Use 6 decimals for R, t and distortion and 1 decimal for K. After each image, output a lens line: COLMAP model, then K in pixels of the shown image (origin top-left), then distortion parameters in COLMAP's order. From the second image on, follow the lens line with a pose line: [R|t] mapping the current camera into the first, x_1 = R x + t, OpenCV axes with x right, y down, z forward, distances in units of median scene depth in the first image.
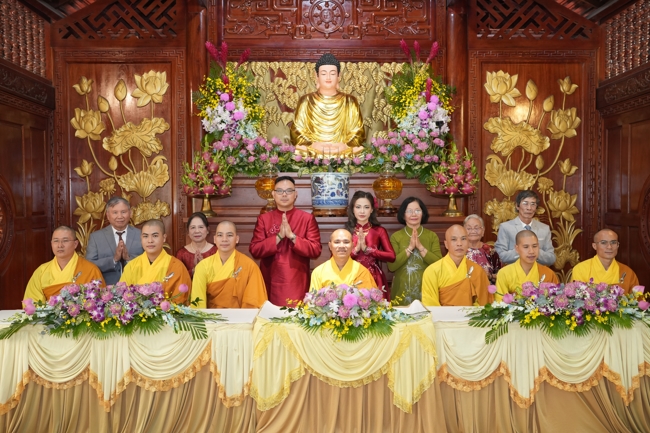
lens RADIAL K [[657.5, 0, 325.0], [0, 657.5, 216.5], [0, 0, 1]] dist [-0.068084, 0.226778]
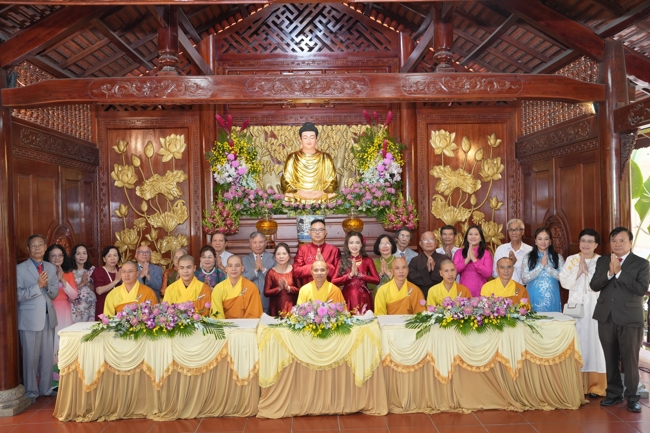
lens RADIAL K [[669.7, 0, 325.0], [0, 669.7, 216.5], [0, 0, 1]] dist [-0.020531, -0.005195]
pose [[0.999778, -0.017057, 0.012332, 0.018032], [0.017242, 0.999738, -0.015045, -0.037348], [-0.012072, 0.015254, 0.999811, -0.347641]]
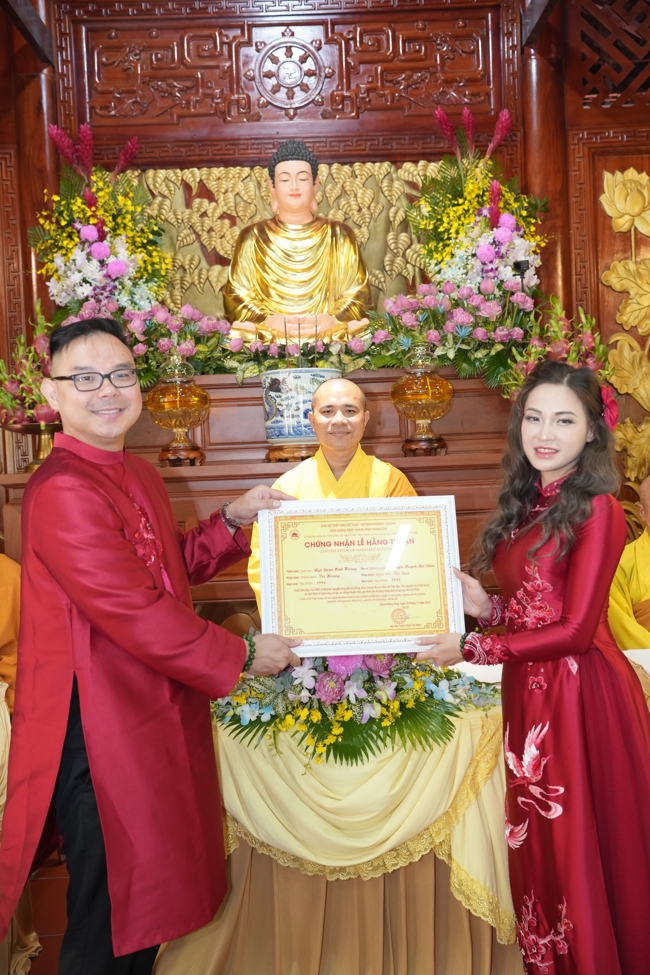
lens RADIAL K [[978.1, 0, 325.0], [0, 978.1, 487.5], [0, 0, 1]] dist [-0.068703, 0.212441]
pose [[0.999250, -0.038672, 0.002158, 0.017901], [0.038646, 0.999194, 0.010826, 0.010891], [-0.002575, -0.010735, 0.999939, 0.250015]]
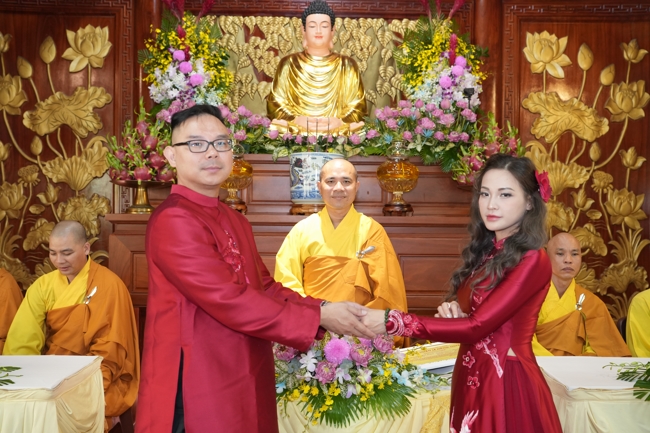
lens RADIAL K [[652.1, 0, 325.0], [0, 652.1, 216.5], [0, 0, 1]] dist [-0.068703, 0.212441]
pose [[0.999909, 0.013140, -0.003047, 0.017278], [-0.013198, 0.999714, -0.019935, 0.013313], [0.002784, 0.019973, 0.999797, 0.263301]]
